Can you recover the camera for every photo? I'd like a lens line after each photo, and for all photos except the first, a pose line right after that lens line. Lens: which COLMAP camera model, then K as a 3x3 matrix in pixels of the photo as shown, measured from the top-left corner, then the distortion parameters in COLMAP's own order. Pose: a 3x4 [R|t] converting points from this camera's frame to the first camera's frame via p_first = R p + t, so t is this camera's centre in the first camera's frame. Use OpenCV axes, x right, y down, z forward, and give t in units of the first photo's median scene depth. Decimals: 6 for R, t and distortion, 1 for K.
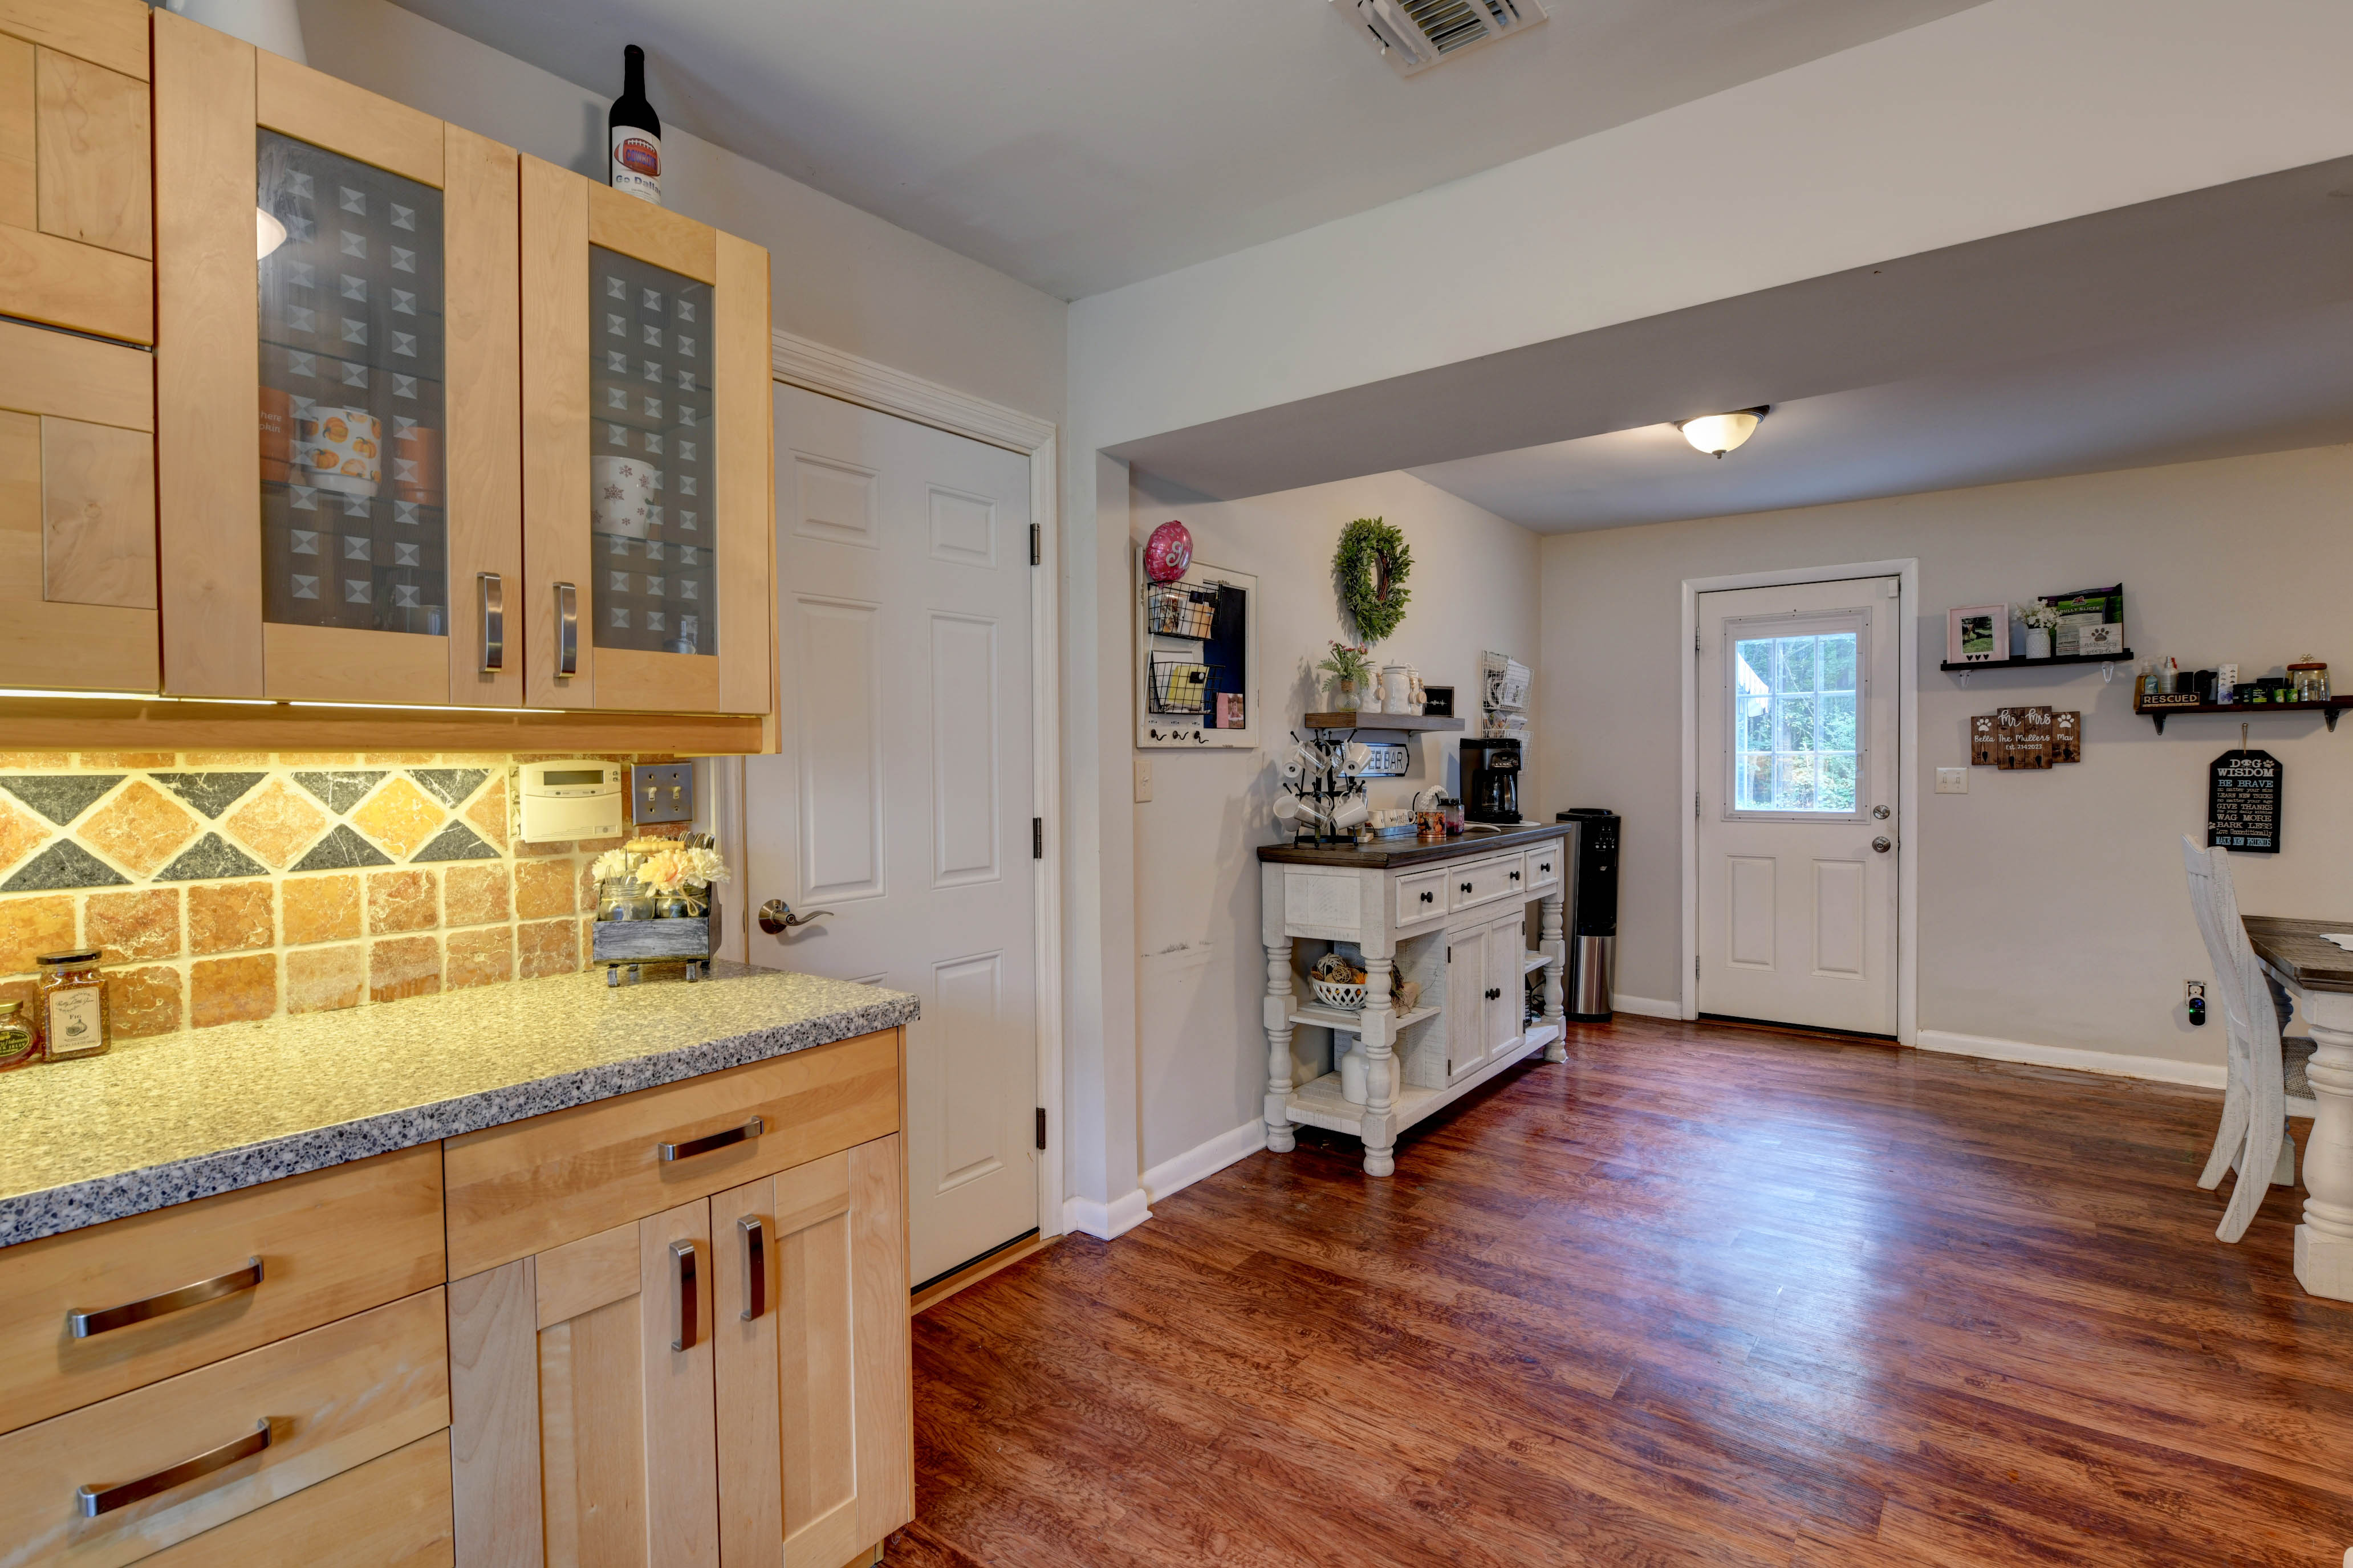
lens RADIAL K [[1111.0, 0, 1184.9], [0, 1111.0, 767.1], [0, 0, 1]] dist [-0.000858, -0.000038]
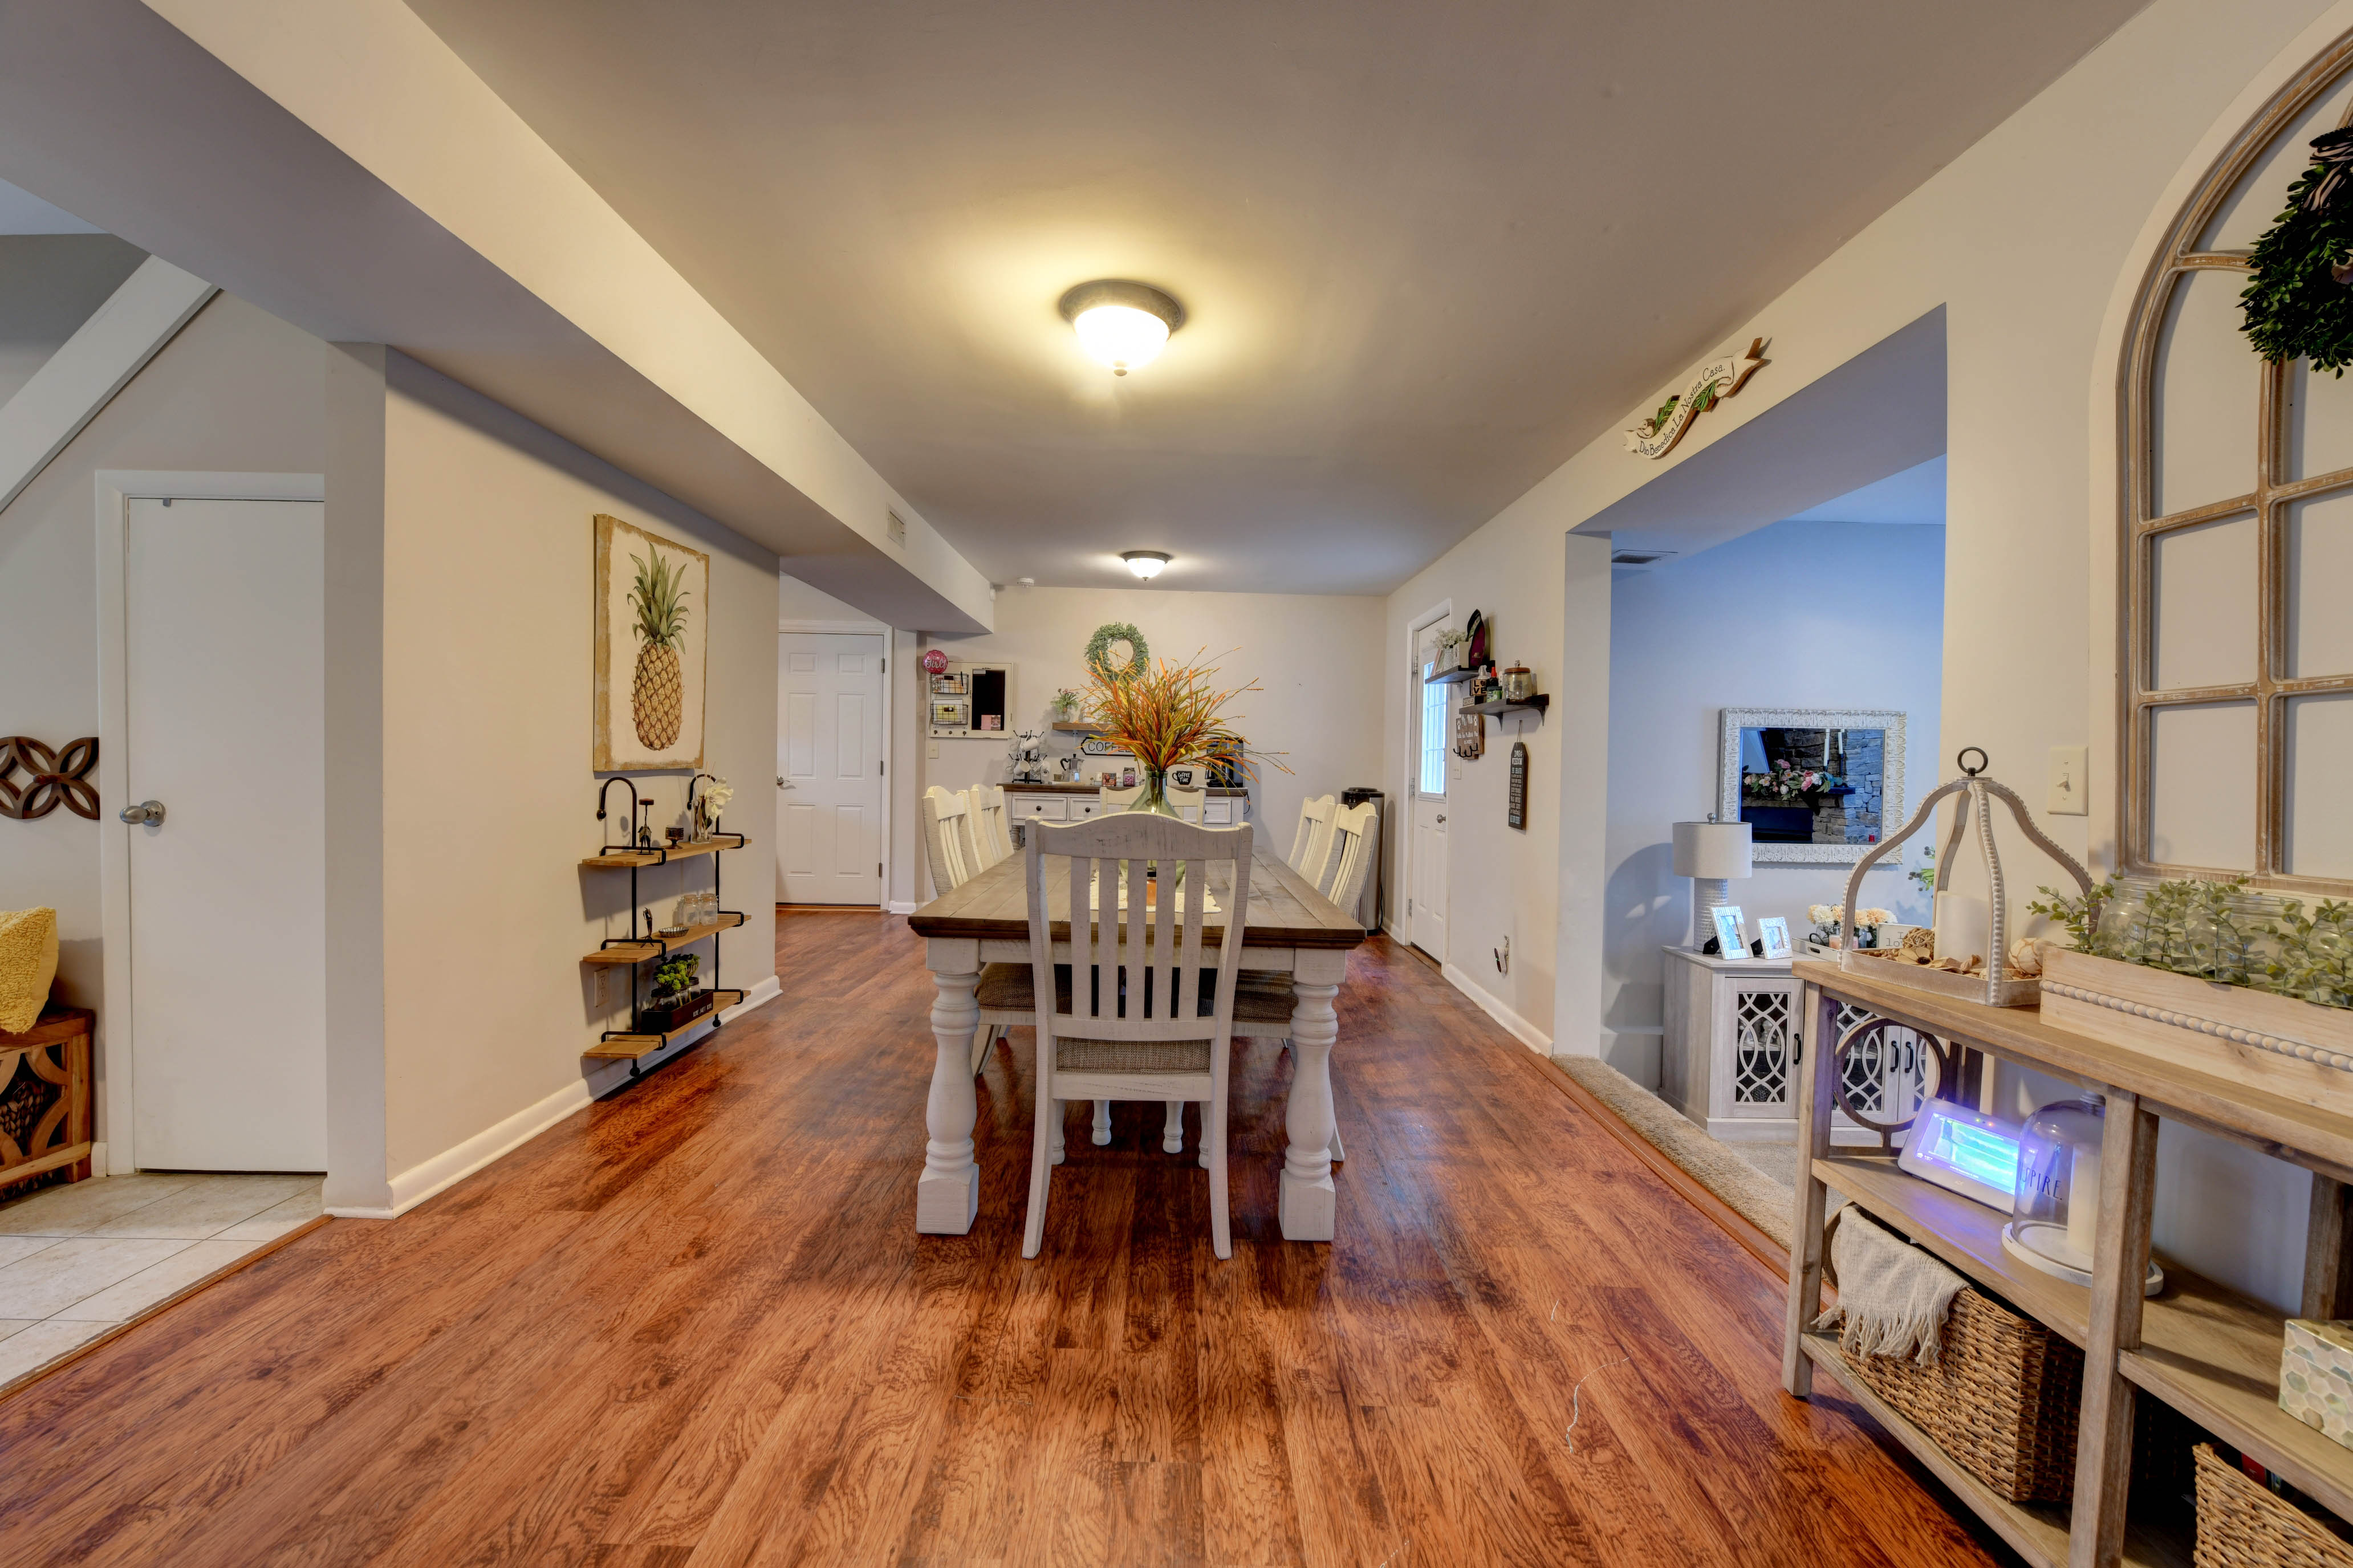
lens RADIAL K [[930.1, 0, 1184.6], [0, 930.1, 783.2], [0, 0, 1]] dist [-0.010903, -0.000365]
pose [[0.610494, 0.035563, -0.791222, 1.445290], [-0.033933, 0.999249, 0.018731, 0.020192], [0.791294, 0.015413, 0.611242, 0.105780]]
